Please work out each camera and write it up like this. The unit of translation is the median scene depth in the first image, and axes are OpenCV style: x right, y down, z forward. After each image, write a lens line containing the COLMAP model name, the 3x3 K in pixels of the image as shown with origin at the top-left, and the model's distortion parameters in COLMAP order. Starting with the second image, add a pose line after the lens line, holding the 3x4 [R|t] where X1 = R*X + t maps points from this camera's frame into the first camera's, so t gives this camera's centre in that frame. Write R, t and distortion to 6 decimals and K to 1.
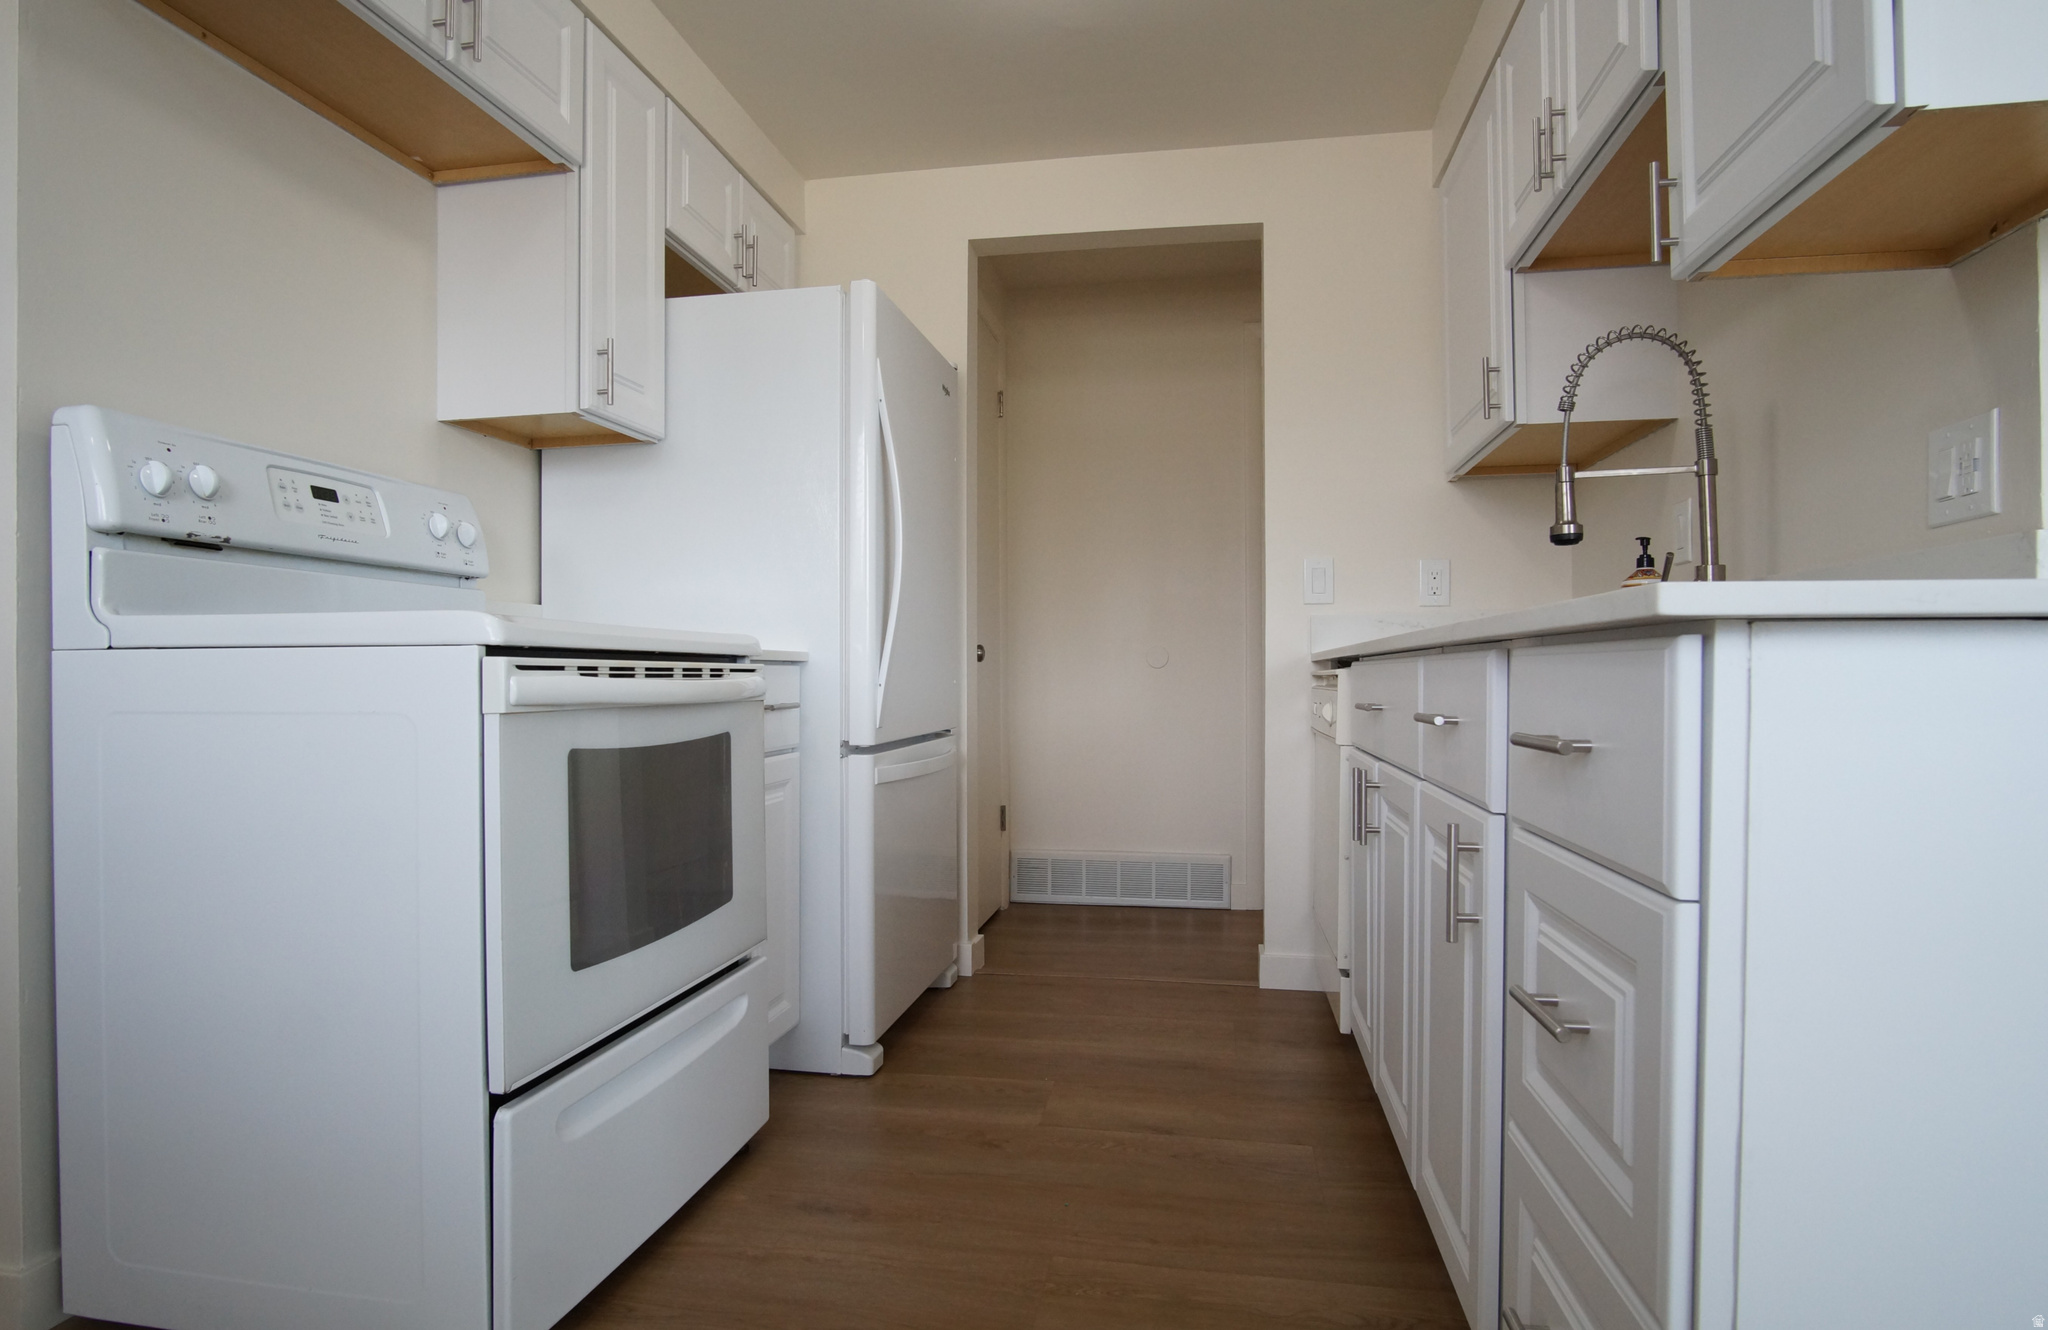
lens RADIAL K [[1109.5, 0, 1017.6], [0, 1109.5, 675.7], [0, 0, 1]] dist [-0.024255, -0.000263]
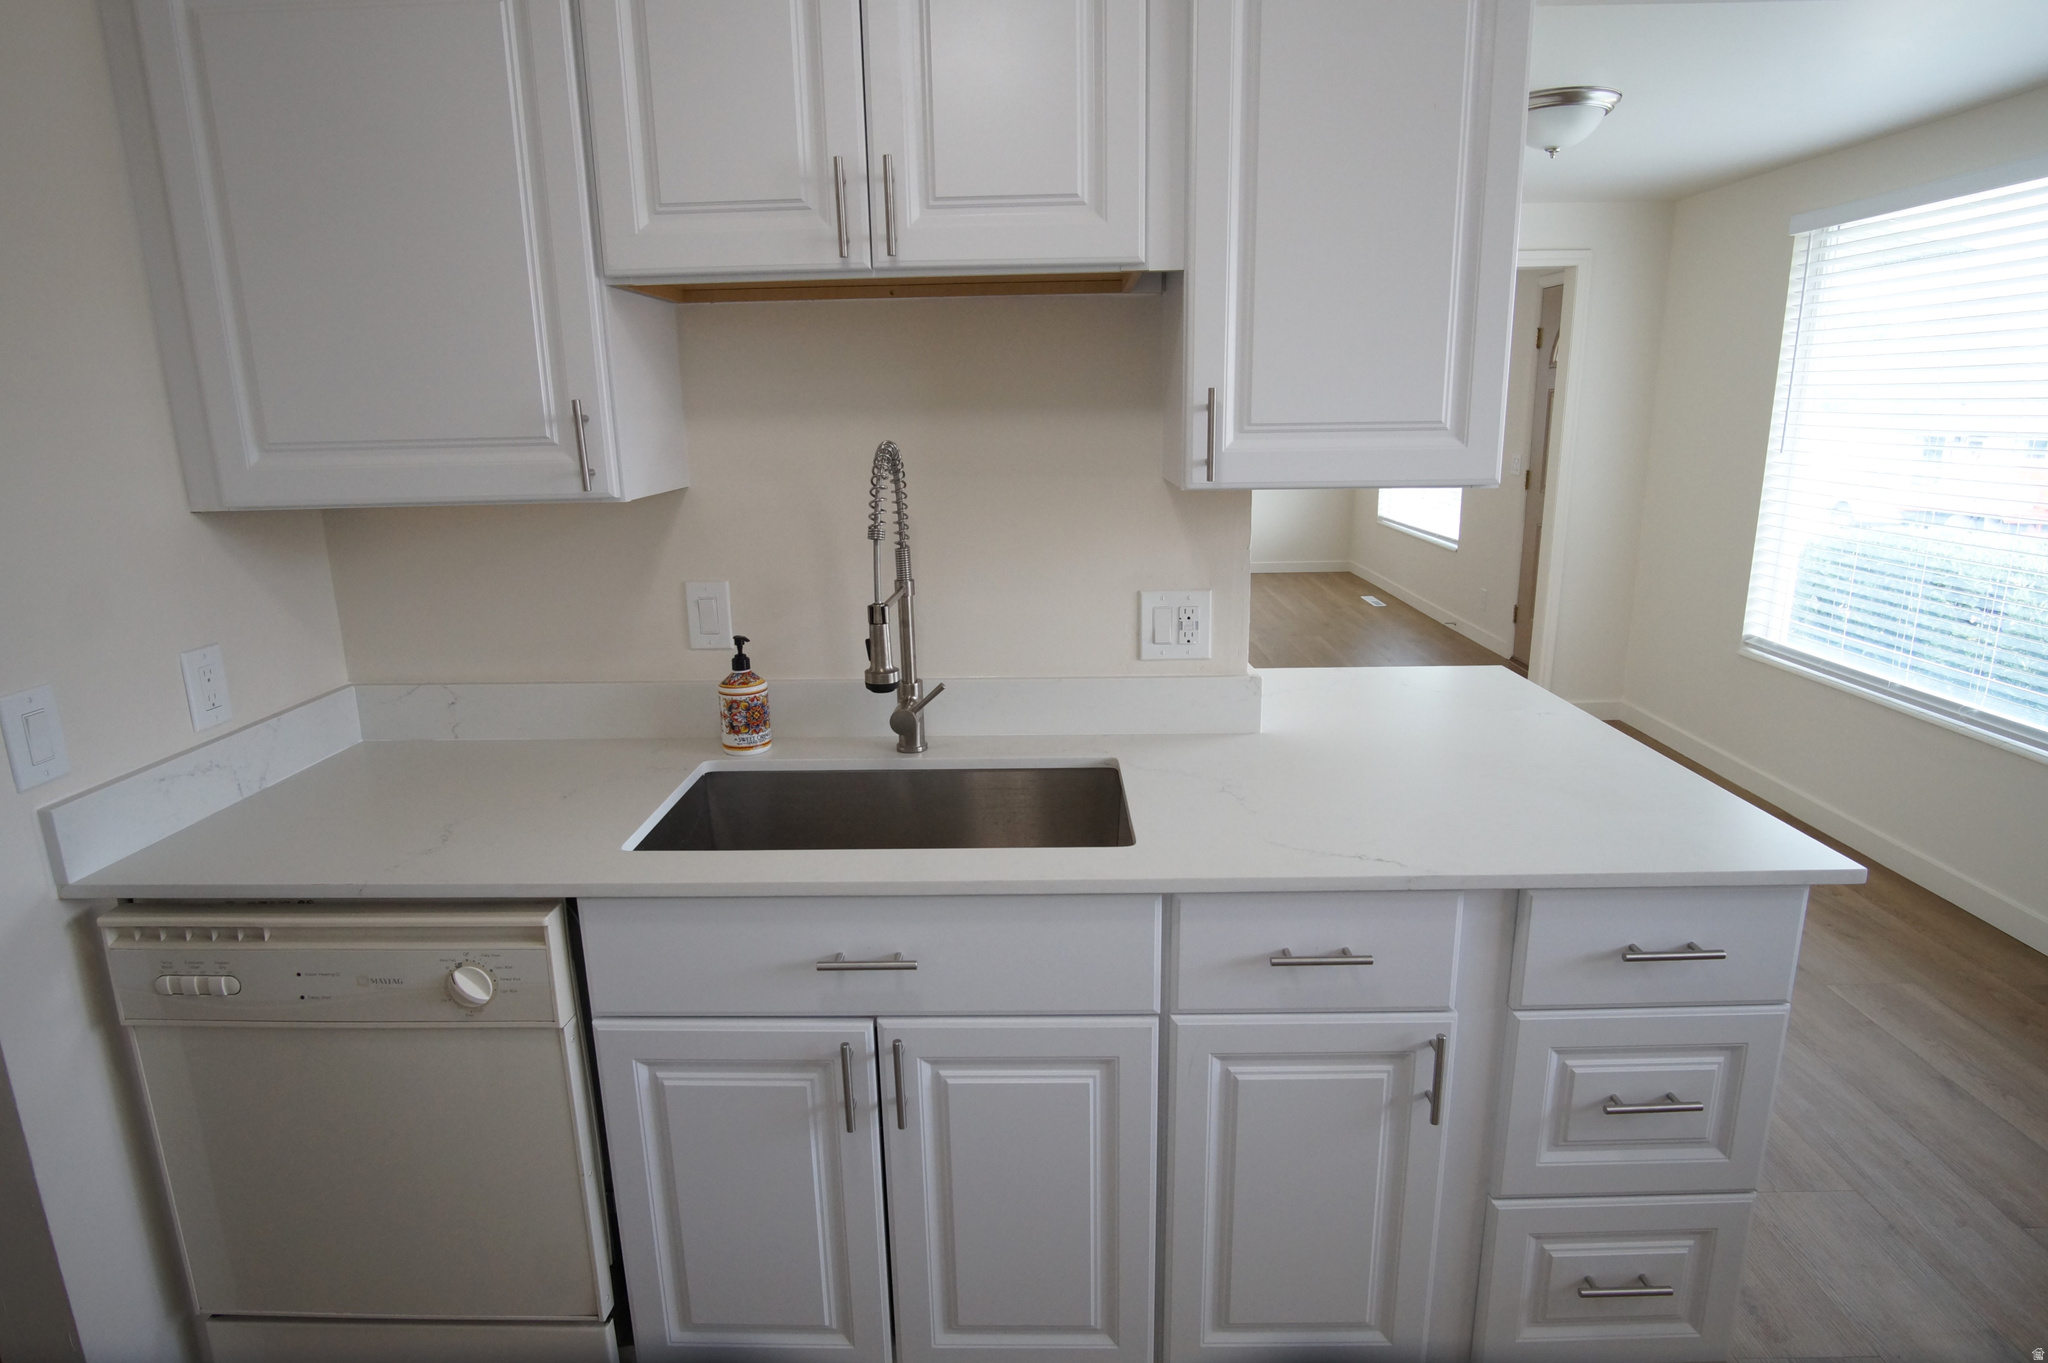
lens RADIAL K [[1095.5, 0, 1022.3], [0, 1095.5, 674.0], [0, 0, 1]] dist [-0.029522, 0.000030]
pose [[-0.149405, -0.225824, 0.962643, -0.382405], [0.019078, 0.972731, 0.231151, -0.347104], [-0.988592, 0.052900, -0.141022, 1.052659]]
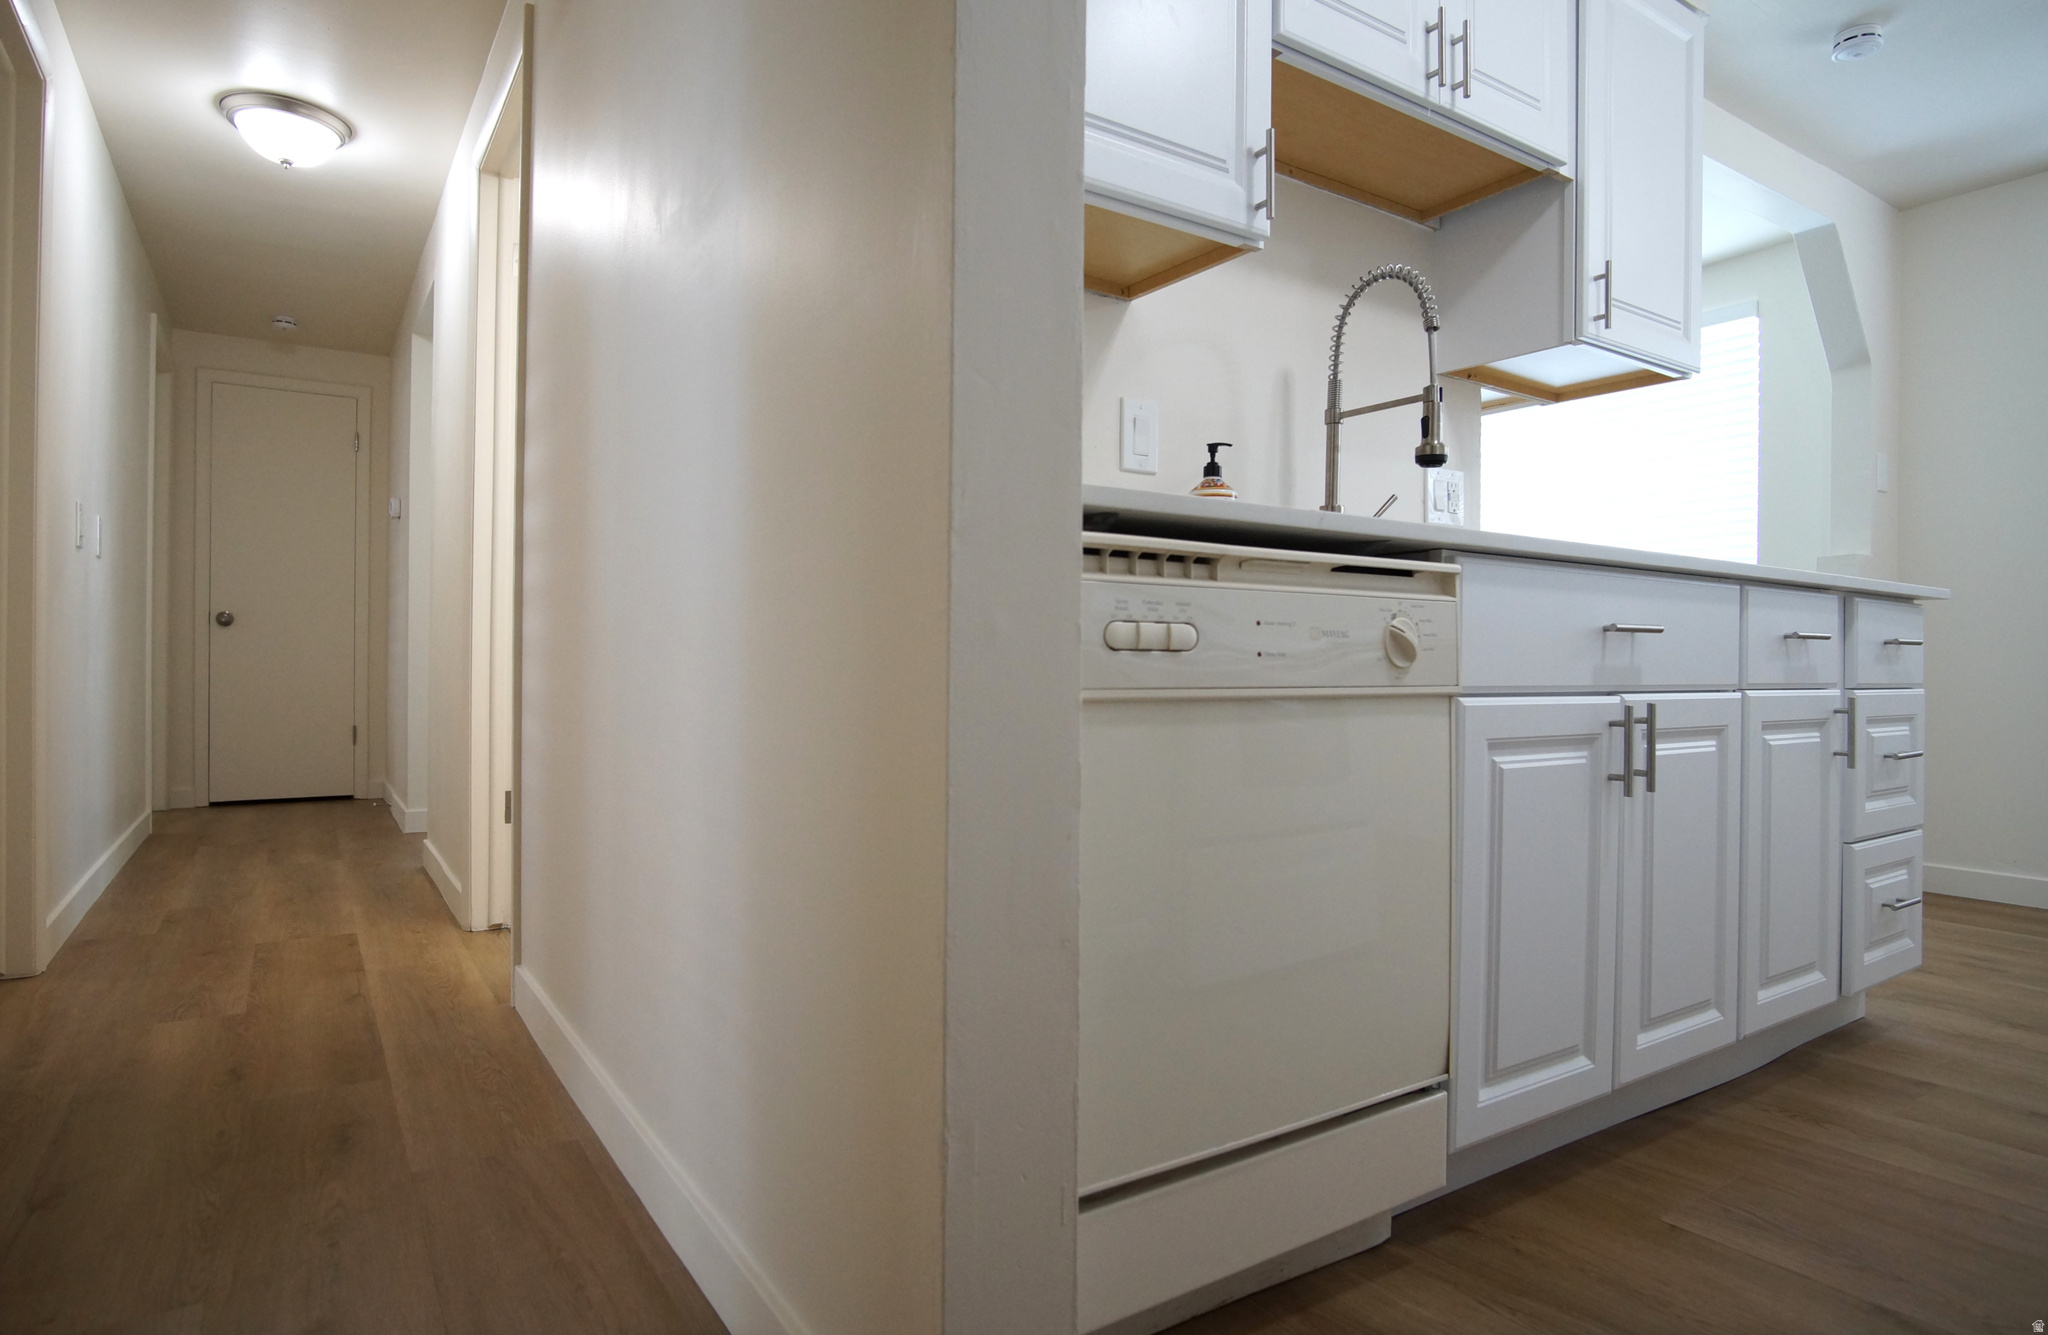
lens RADIAL K [[1116.3, 0, 1023.7], [0, 1116.3, 667.7], [0, 0, 1]] dist [-0.032992, 0.008795]
pose [[-0.682221, -0.006331, 0.731118, 0.023296], [-0.006533, 0.999975, 0.002563, 0.062069], [-0.731117, -0.003028, -0.682246, 2.013092]]
